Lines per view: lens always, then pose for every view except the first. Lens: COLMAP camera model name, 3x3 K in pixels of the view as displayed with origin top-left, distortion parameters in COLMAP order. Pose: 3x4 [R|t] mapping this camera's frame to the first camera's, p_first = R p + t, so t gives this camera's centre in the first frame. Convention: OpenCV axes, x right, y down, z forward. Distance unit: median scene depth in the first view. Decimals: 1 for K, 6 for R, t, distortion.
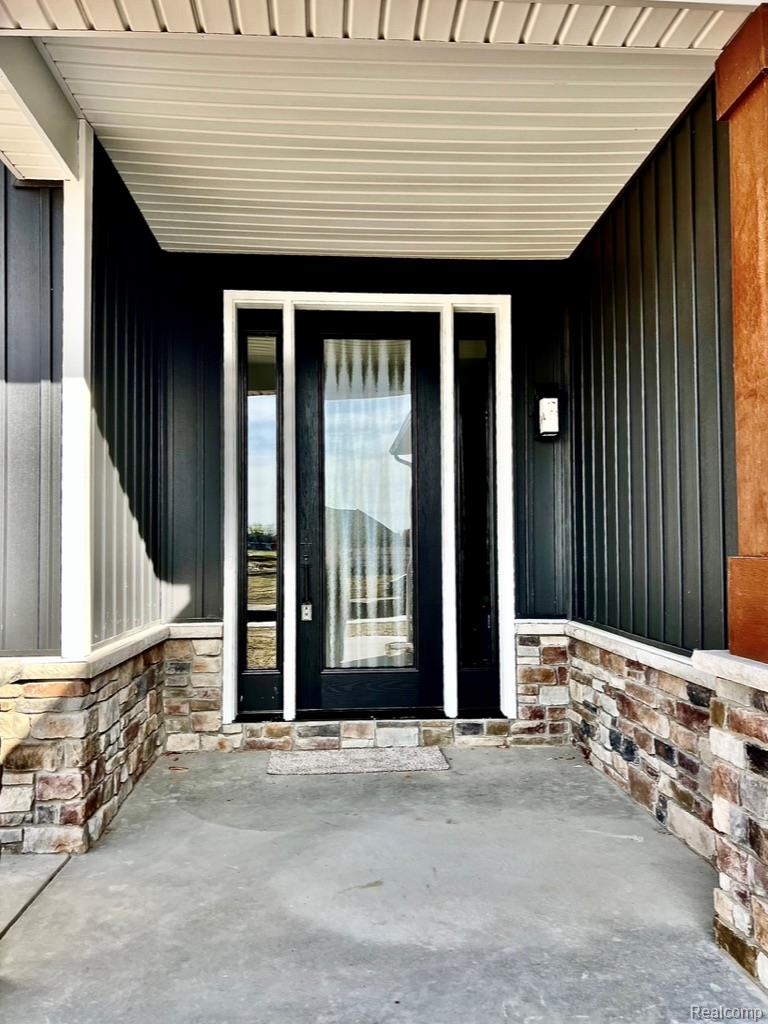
lens RADIAL K [[770.8, 0, 383.2], [0, 770.8, 512.1], [0, 0, 1]] dist [0.068755, -0.092830]
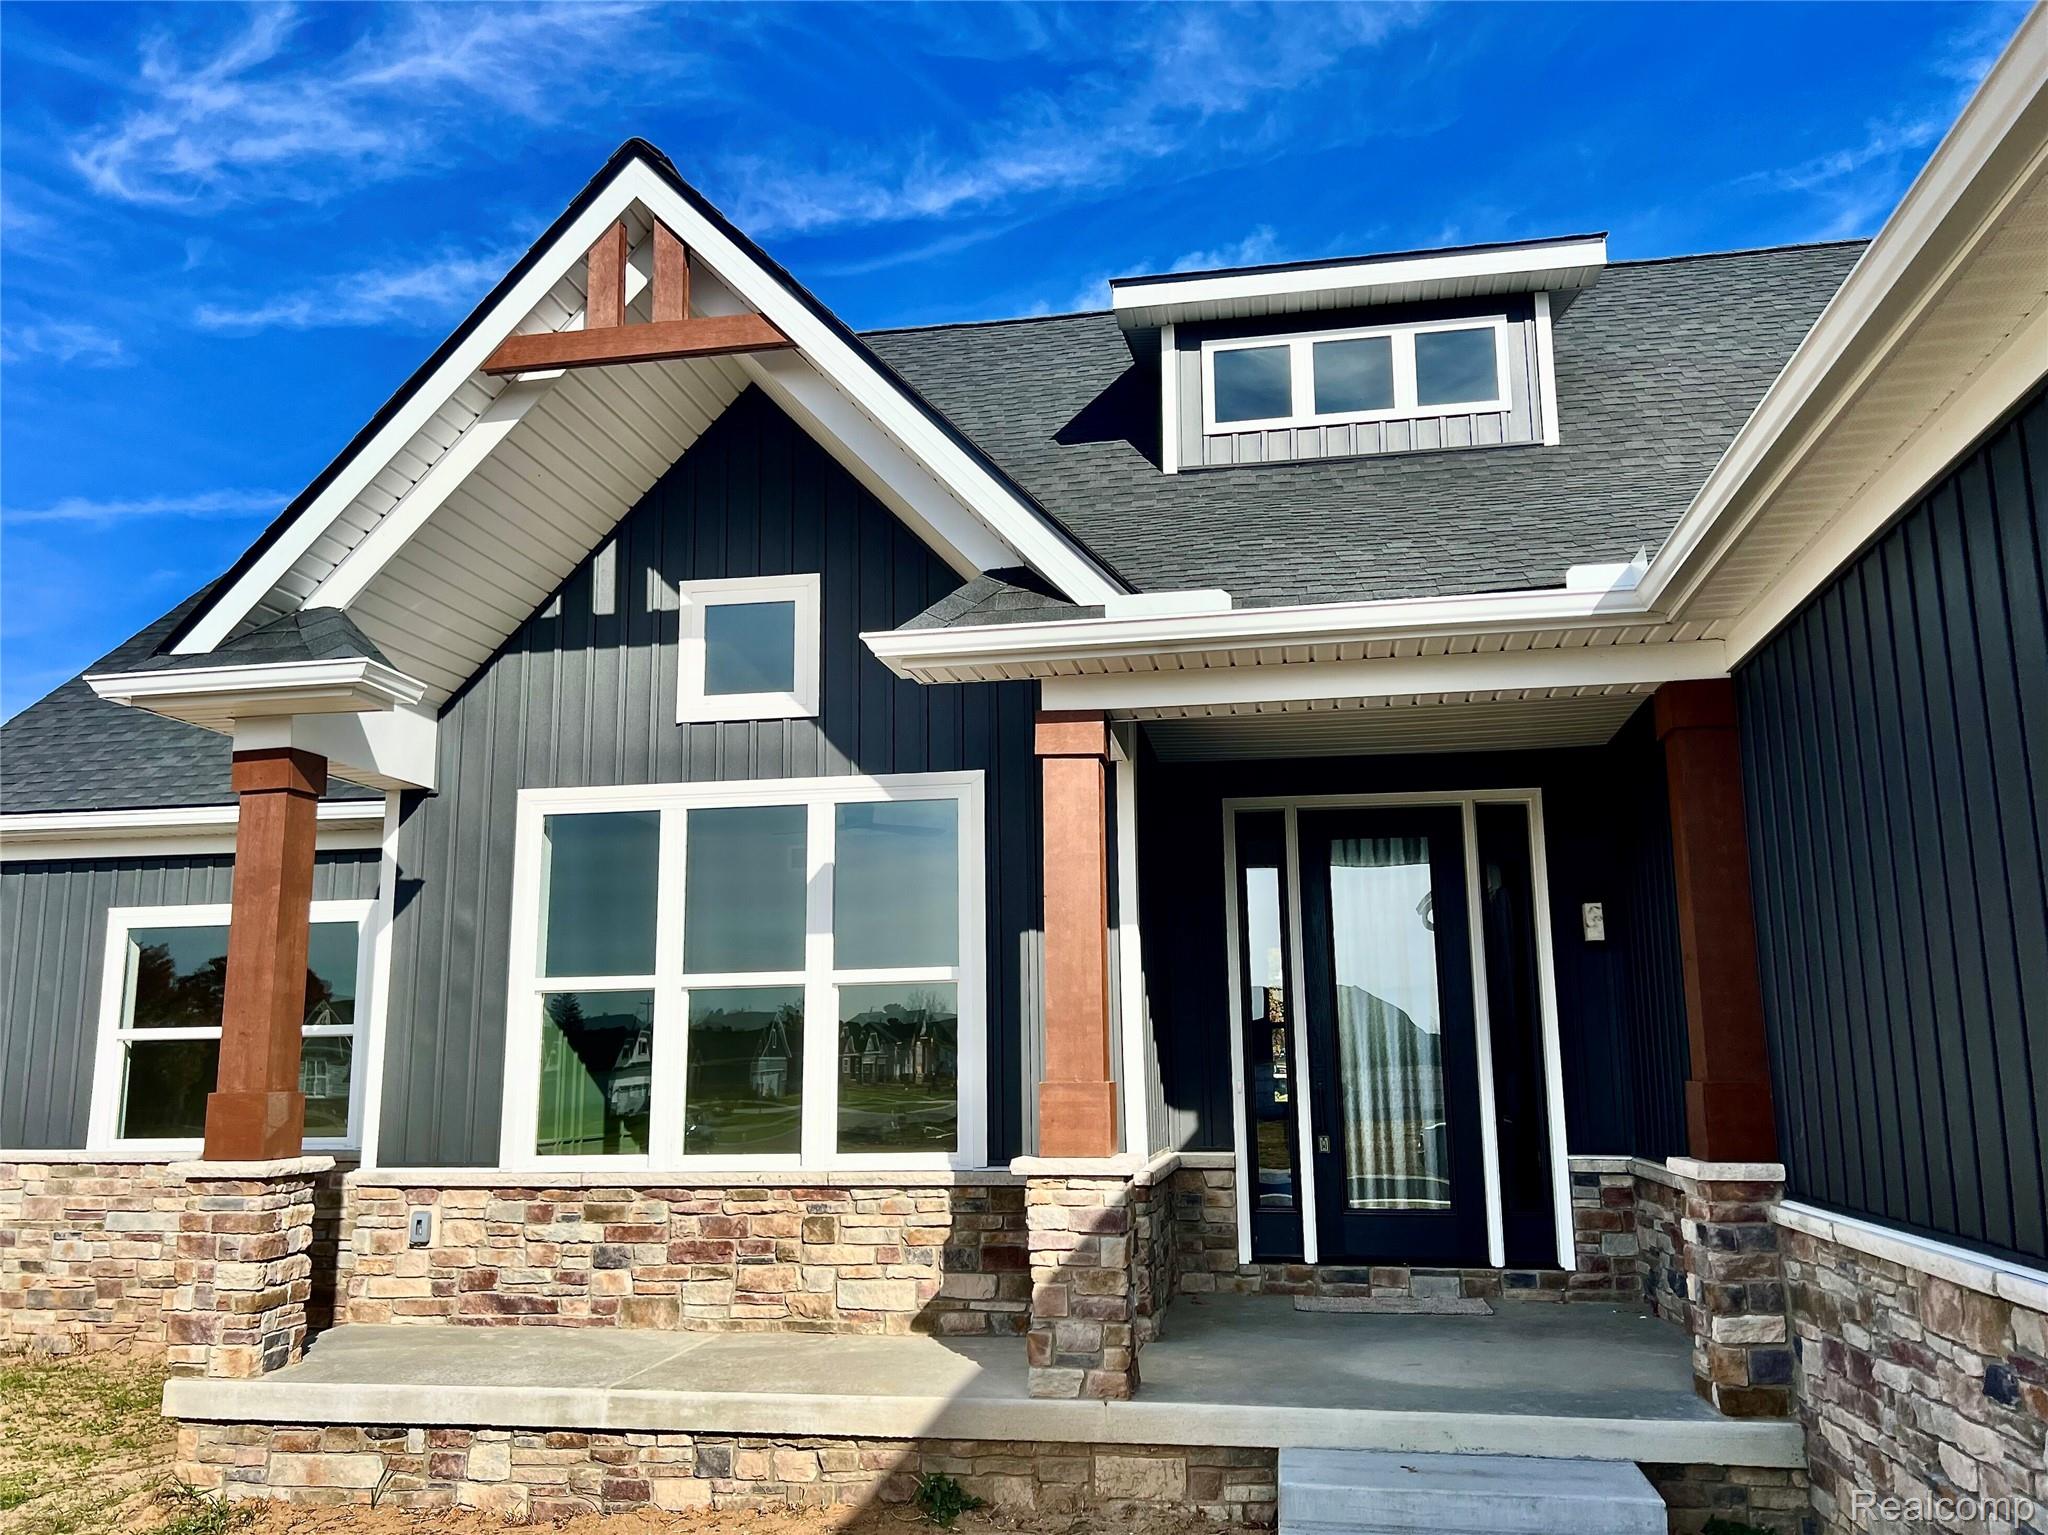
lens RADIAL K [[1541.7, 0, 1029.0], [0, 1541.7, 777.7], [0, 0, 1]] dist [0.068755, -0.092830]
pose [[0.970777, -0.045522, -0.235628, 0.012863], [0.012617, 0.990168, -0.139312, -0.047005], [0.239653, 0.132268, 0.961807, -0.913716]]
